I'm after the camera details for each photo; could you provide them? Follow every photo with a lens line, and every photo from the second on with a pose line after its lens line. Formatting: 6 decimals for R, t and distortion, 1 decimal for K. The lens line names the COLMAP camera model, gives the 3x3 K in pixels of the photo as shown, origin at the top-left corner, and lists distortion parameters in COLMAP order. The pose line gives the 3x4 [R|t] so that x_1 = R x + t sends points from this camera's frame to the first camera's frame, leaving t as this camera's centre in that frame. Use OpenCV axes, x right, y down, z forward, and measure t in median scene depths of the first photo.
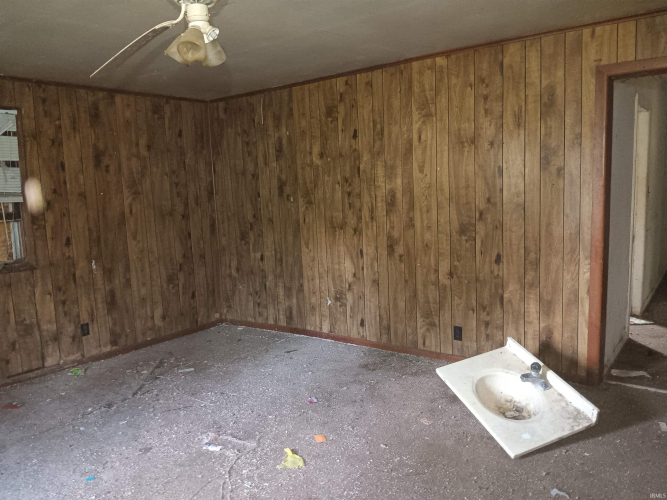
lens RADIAL K [[516.8, 0, 332.2], [0, 516.8, 247.8], [0, 0, 1]] dist [0.034250, -0.099613]
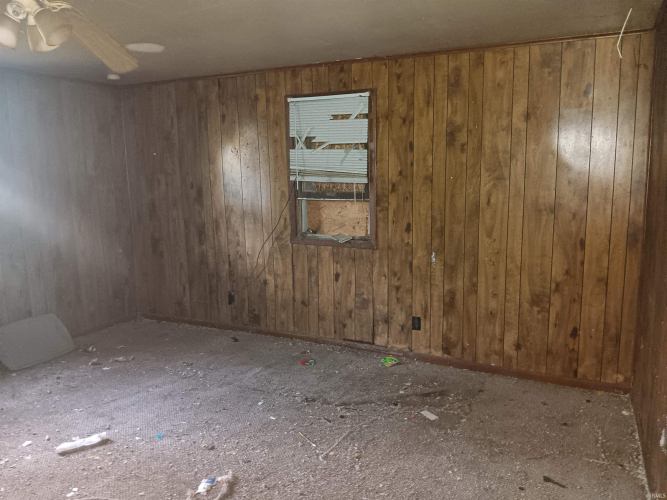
lens RADIAL K [[516.8, 0, 332.8], [0, 516.8, 252.6], [0, 0, 1]] dist [0.034250, -0.099613]
pose [[0.181612, 0.189737, -0.964892, 0.377914], [-0.115021, 0.978573, 0.170778, -0.110936], [0.976620, 0.079967, 0.199545, 0.676714]]
